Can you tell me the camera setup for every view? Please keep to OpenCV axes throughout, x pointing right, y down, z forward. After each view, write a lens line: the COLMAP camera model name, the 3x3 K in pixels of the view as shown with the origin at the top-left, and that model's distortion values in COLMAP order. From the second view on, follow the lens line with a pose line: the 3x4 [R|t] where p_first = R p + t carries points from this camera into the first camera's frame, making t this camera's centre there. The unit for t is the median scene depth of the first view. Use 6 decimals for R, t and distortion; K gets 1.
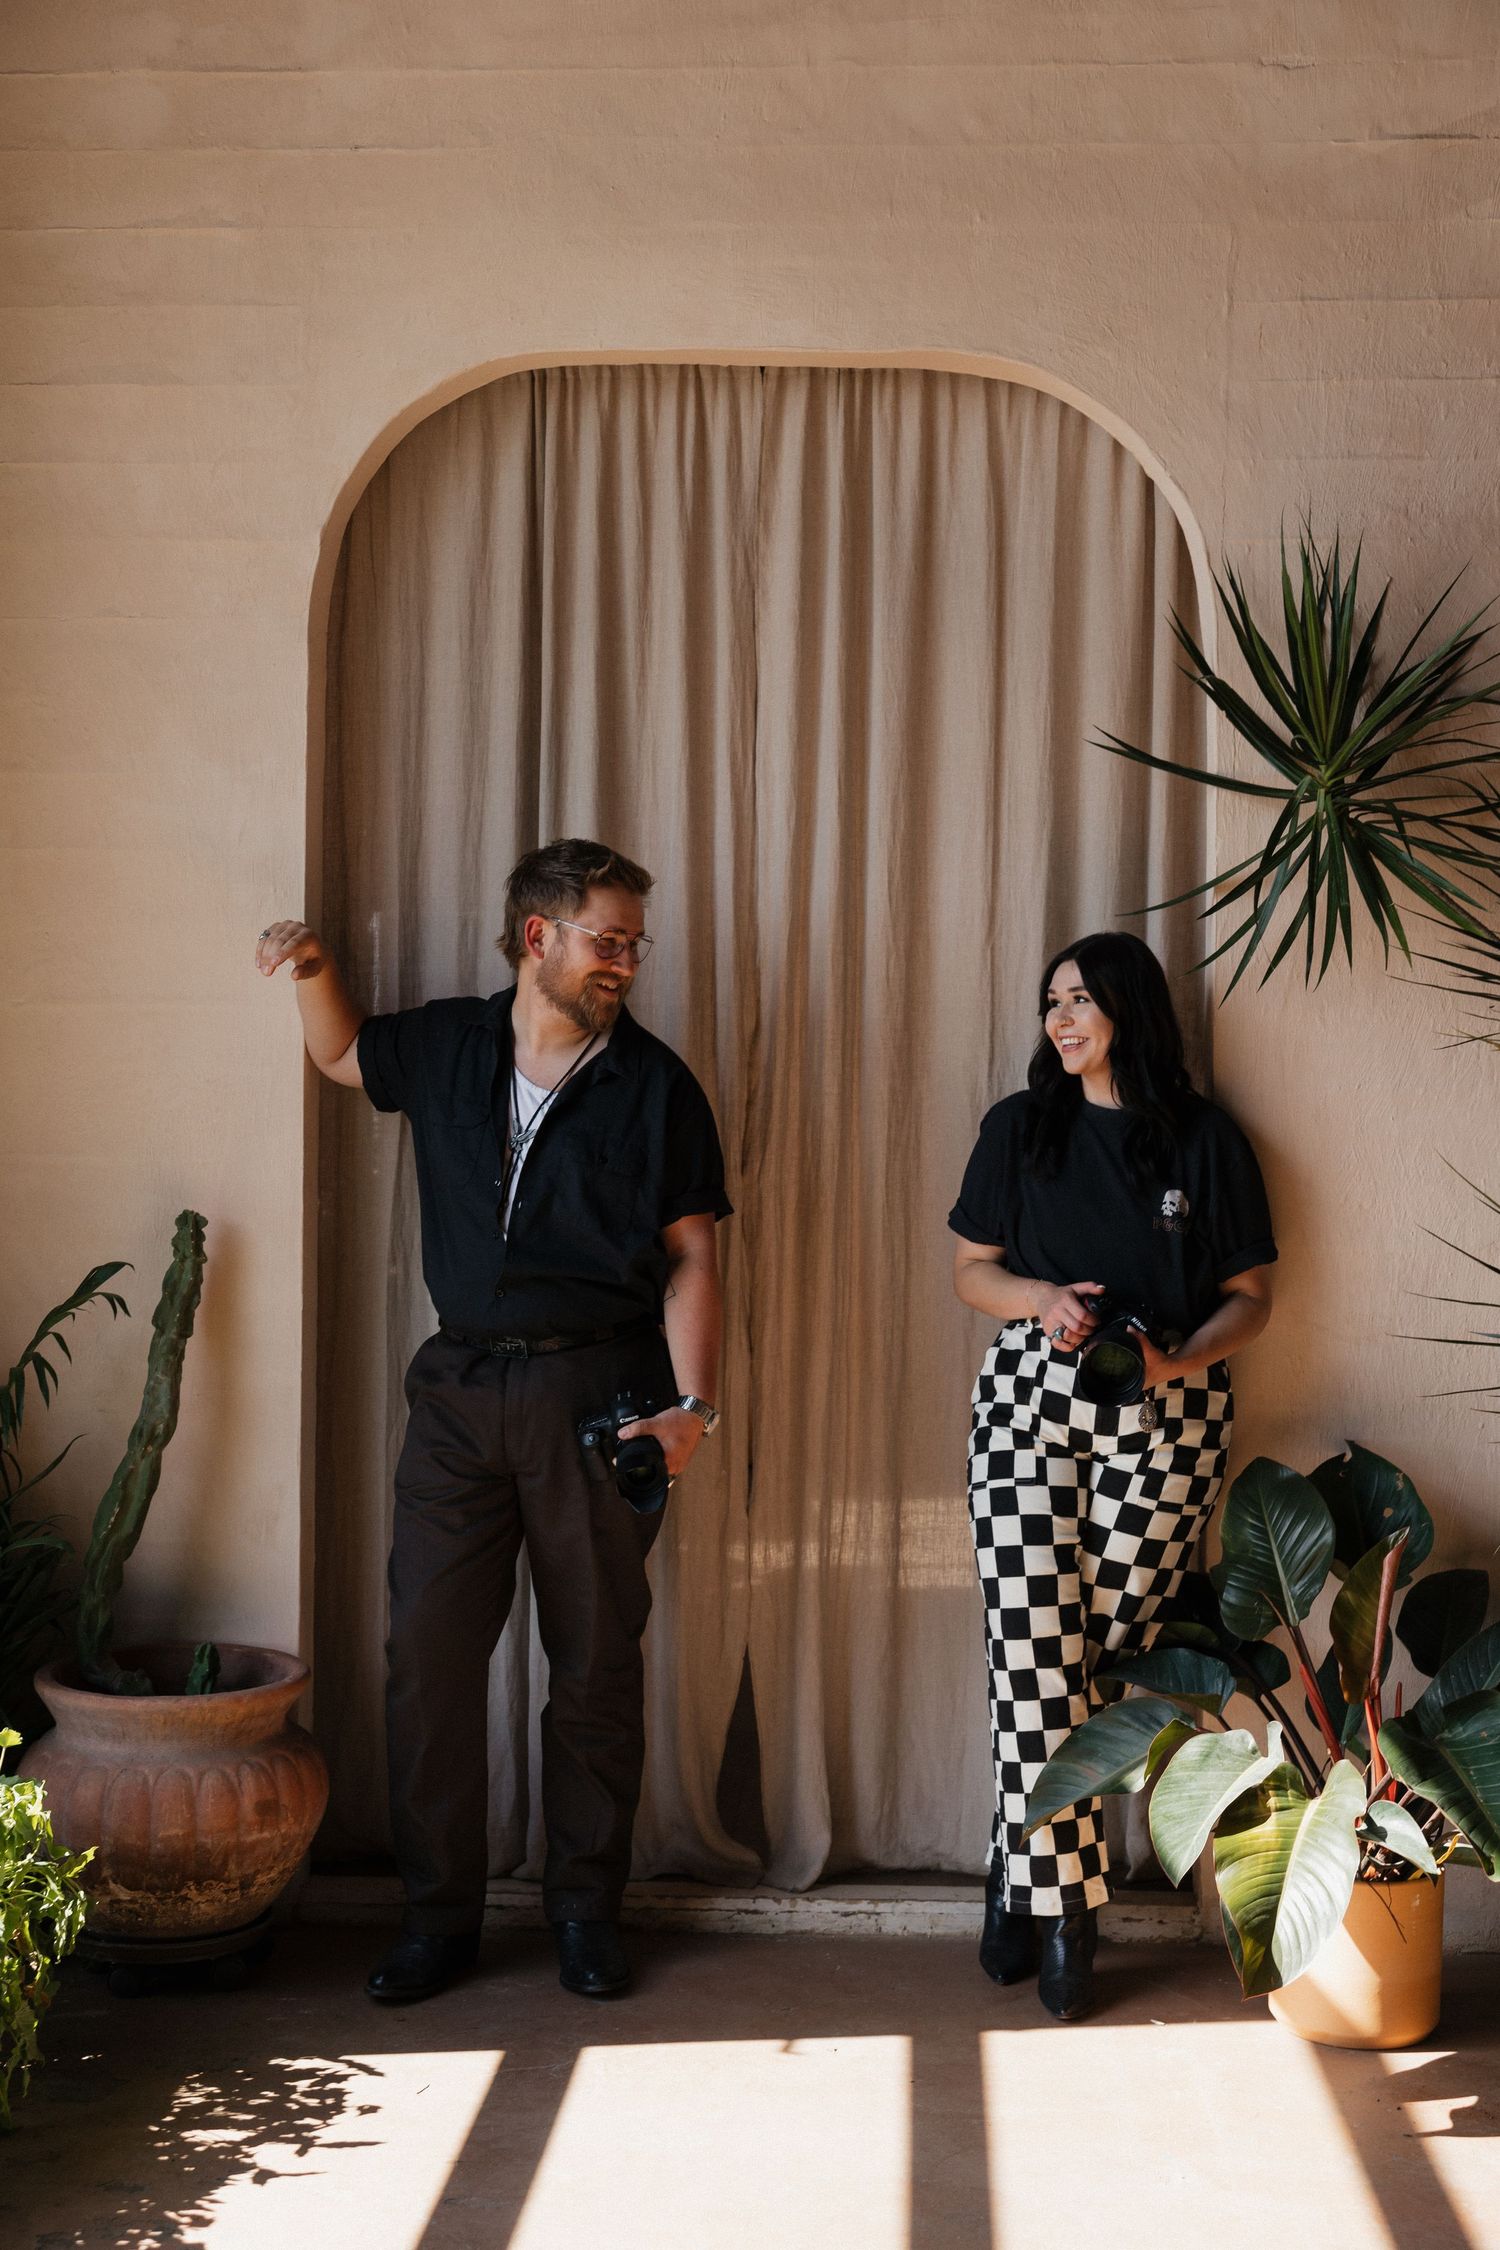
lens RADIAL K [[2893.7, 0, 748.5], [0, 2893.7, 1127.2], [0, 0, 1]] dist [0.006117, 0.000000]
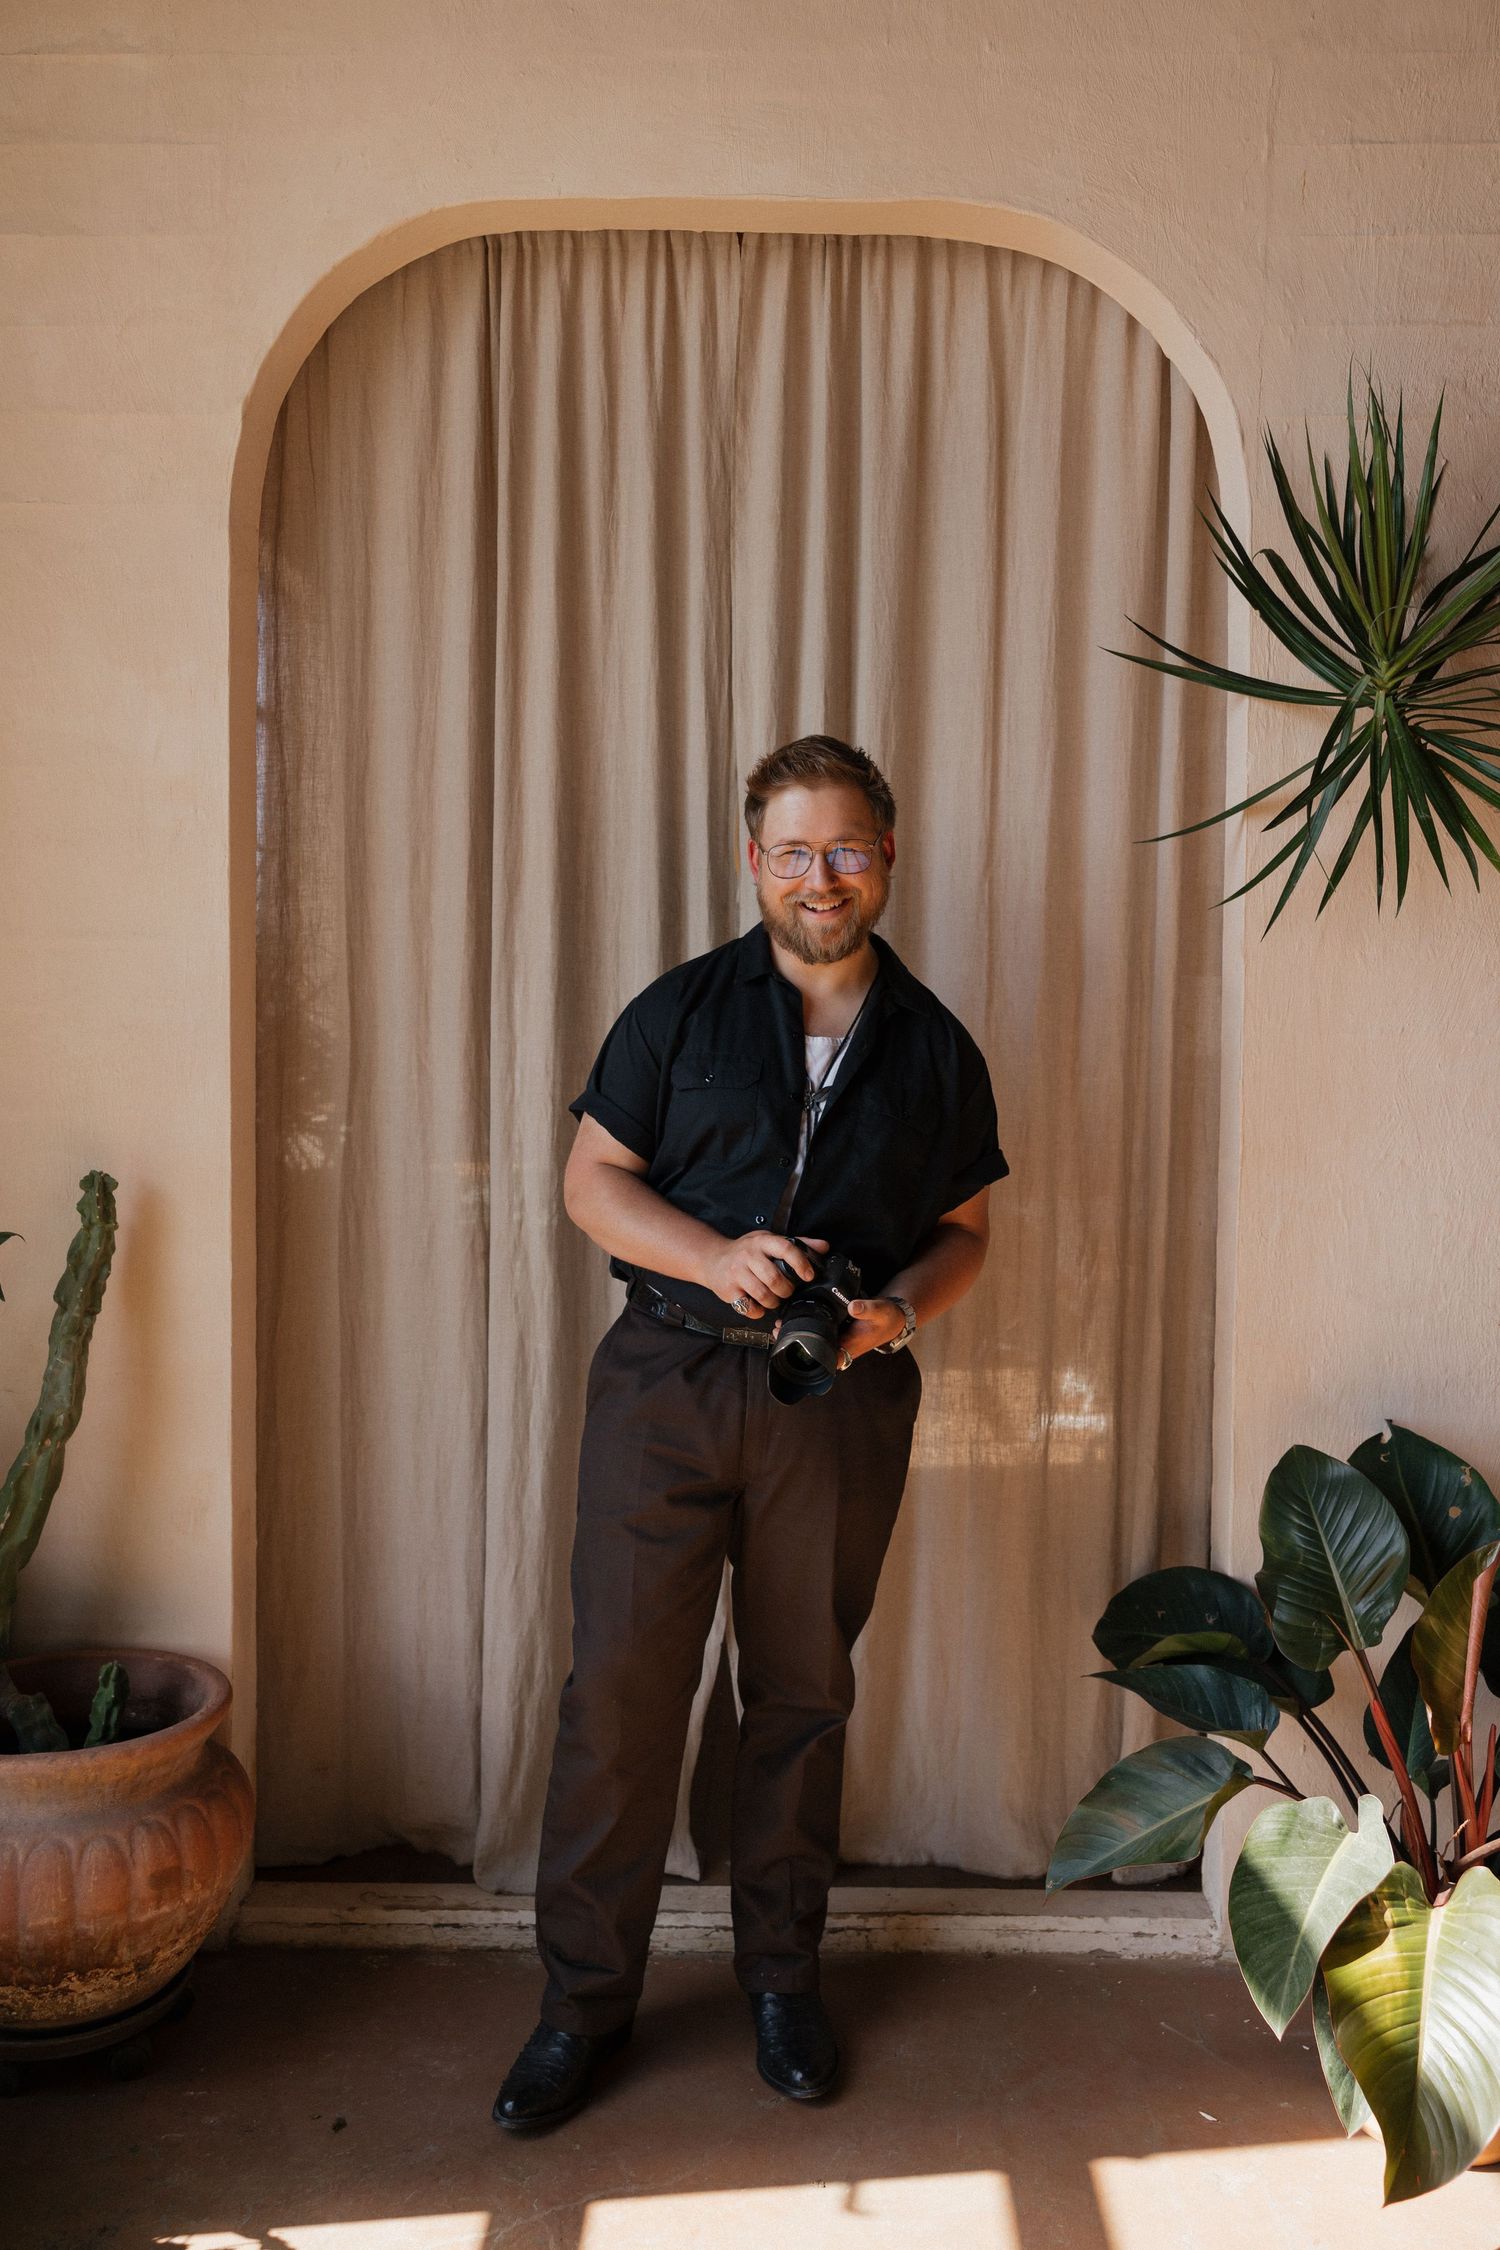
lens RADIAL K [[1797.7, 0, 755.6], [0, 1797.7, 1115.8], [0, 0, 1]] dist [-0.047212, -0.008496]
pose [[0.999564, -0.002031, 0.029459, -0.007469], [0.001367, 0.999745, 0.022547, -0.000251], [-0.029497, -0.022497, 0.999312, 0.449084]]
